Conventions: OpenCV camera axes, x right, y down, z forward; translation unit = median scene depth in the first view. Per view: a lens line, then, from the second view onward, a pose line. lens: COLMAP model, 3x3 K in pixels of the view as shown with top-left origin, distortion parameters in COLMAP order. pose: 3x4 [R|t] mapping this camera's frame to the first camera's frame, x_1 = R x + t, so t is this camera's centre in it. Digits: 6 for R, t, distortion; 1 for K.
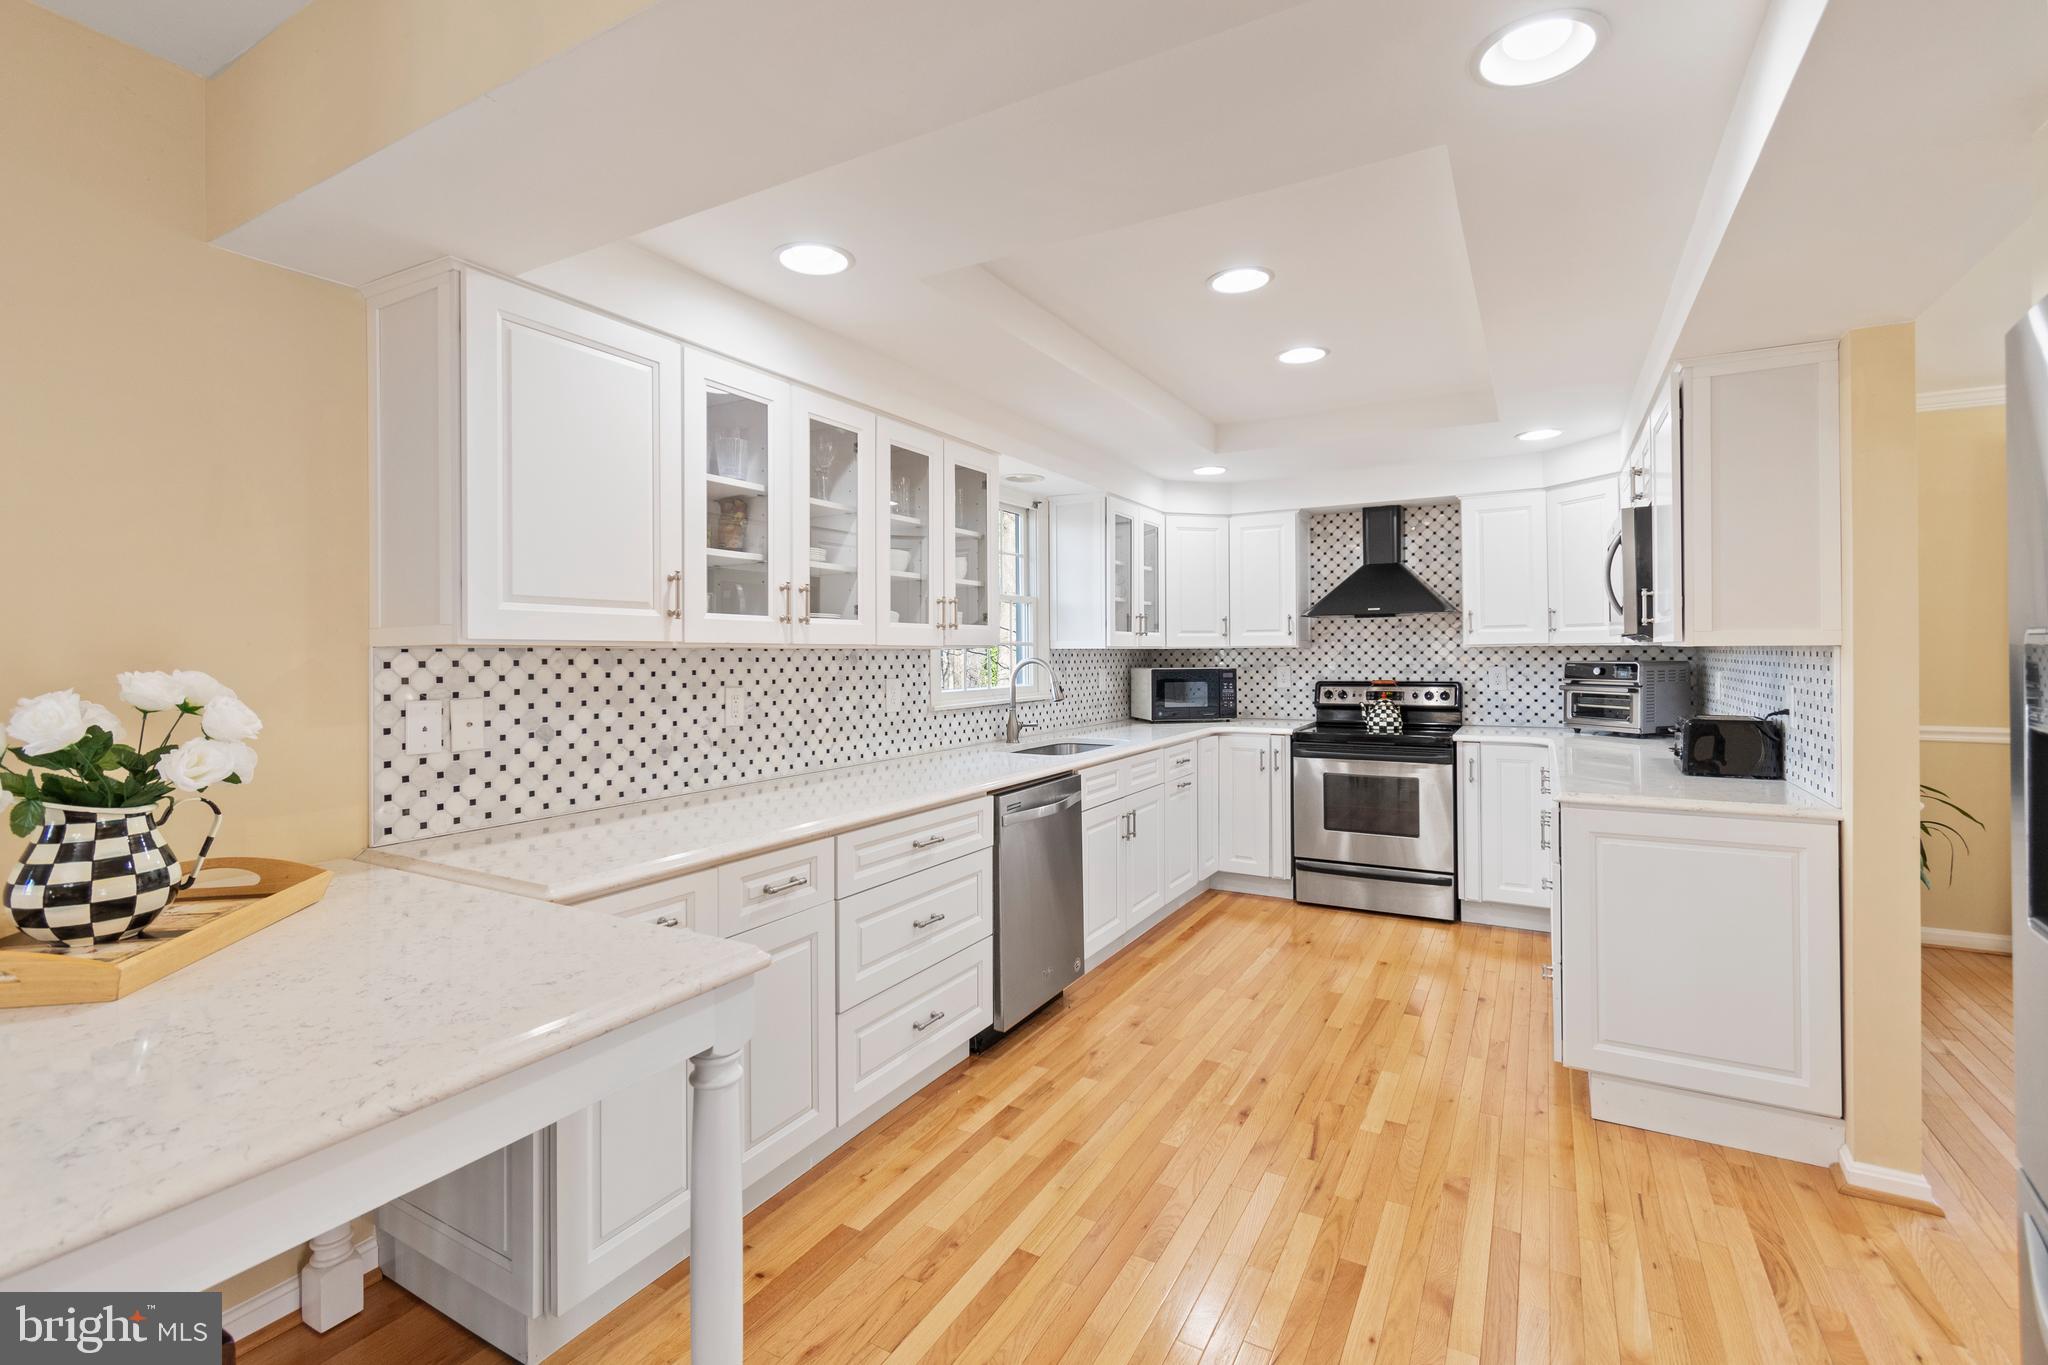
lens RADIAL K [[920.6, 0, 1006.1], [0, 920.6, 654.1], [0, 0, 1]] dist [0.001910, 0.000089]
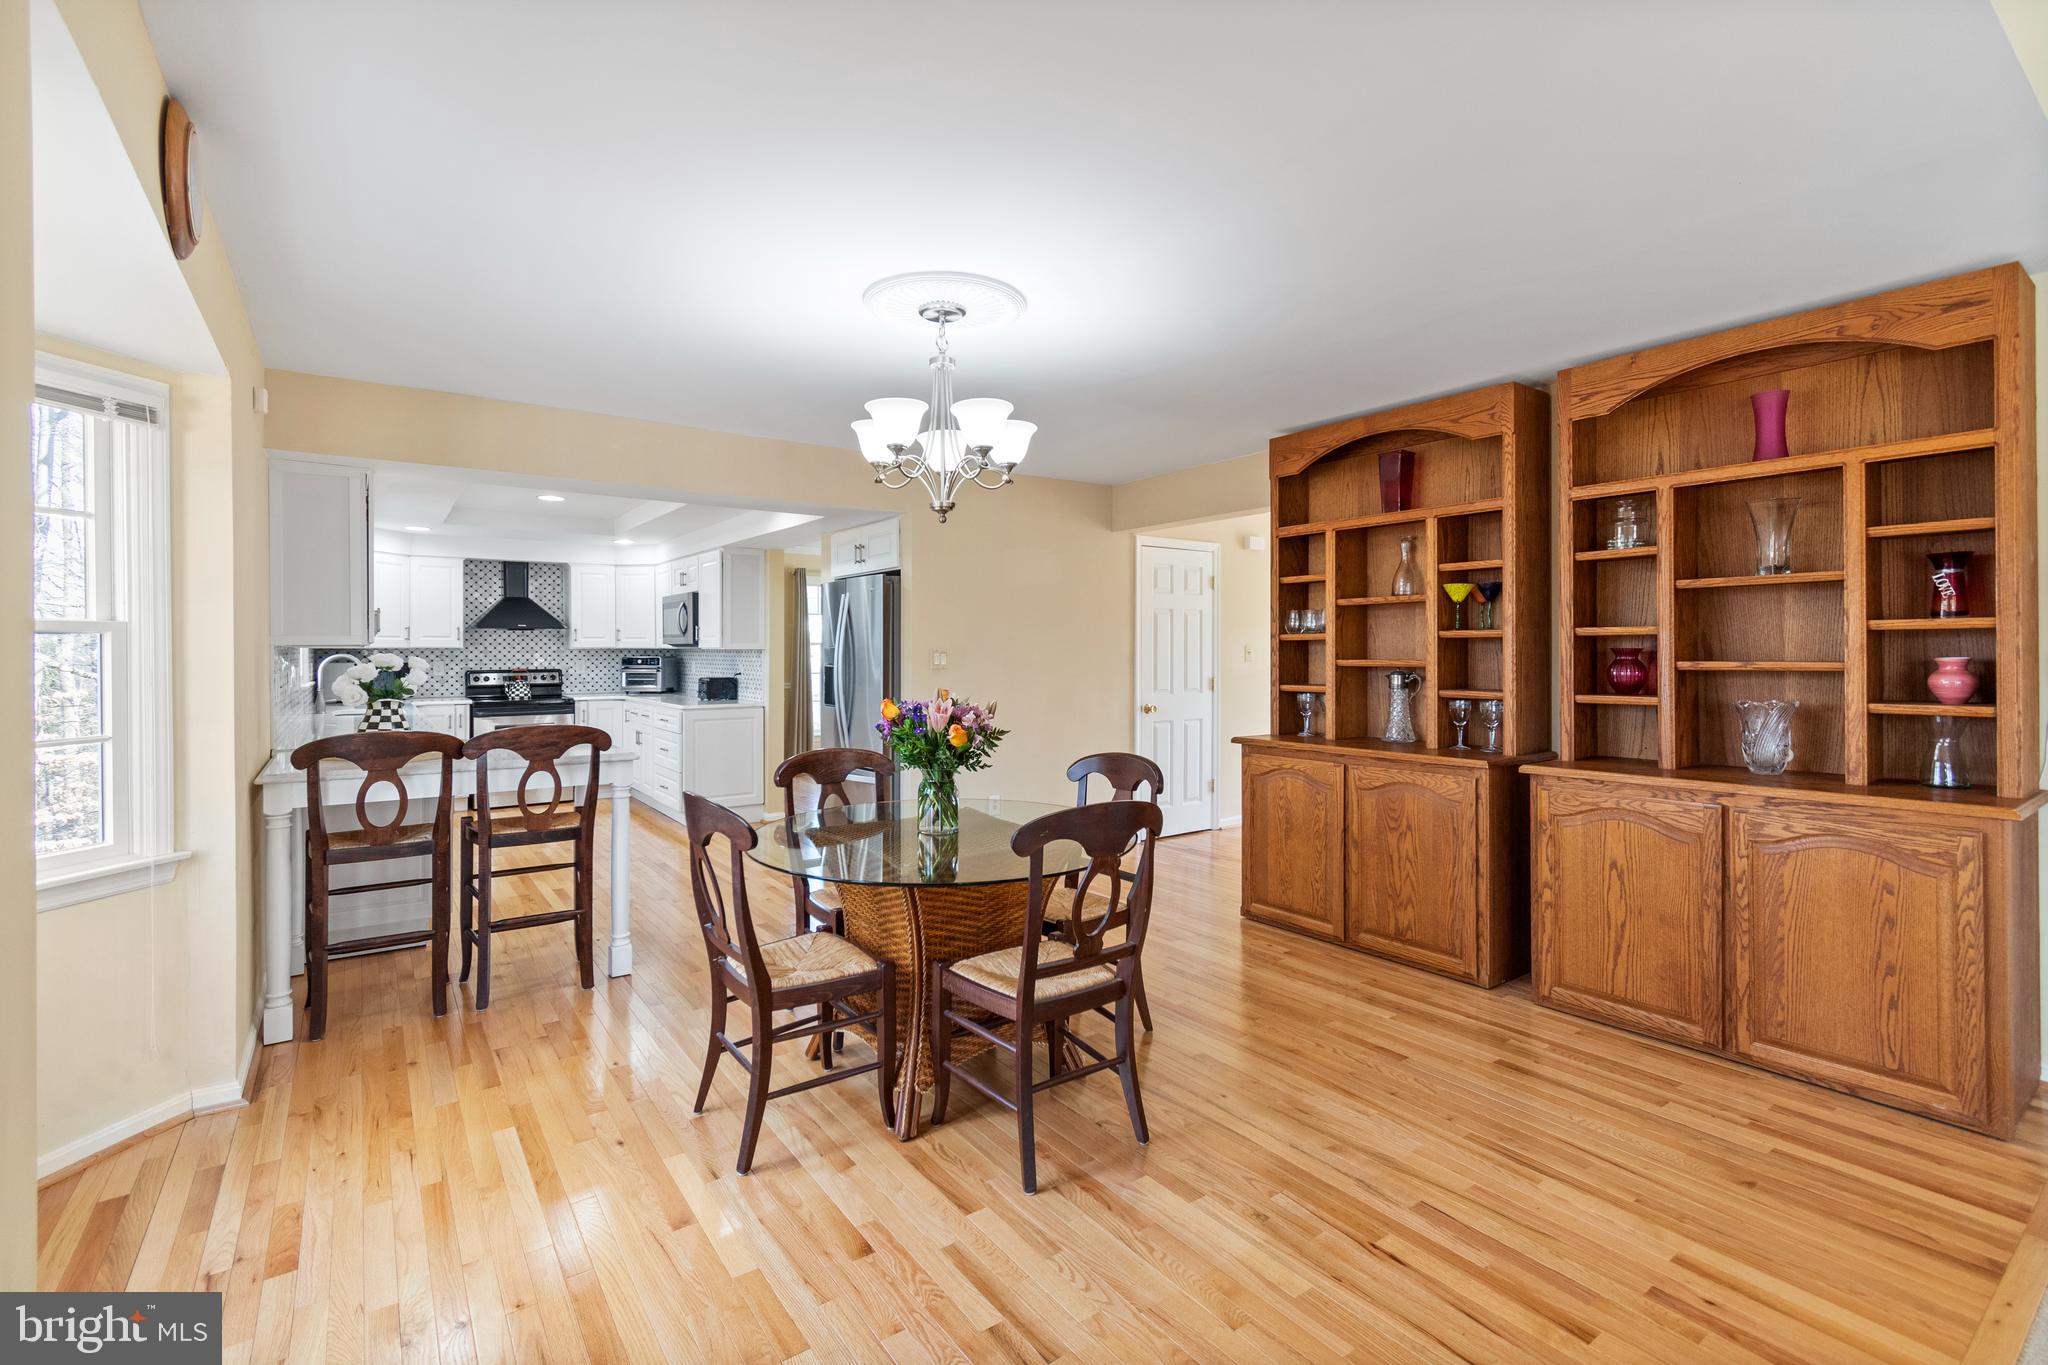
lens RADIAL K [[920.6, 0, 1019.6], [0, 920.6, 666.8], [0, 0, 1]] dist [0.001910, 0.000089]
pose [[0.397908, -0.004429, 0.917415, -0.740900], [0.001430, 0.999990, 0.004207, 0.019576], [-0.917424, -0.000362, 0.397910, -0.471722]]
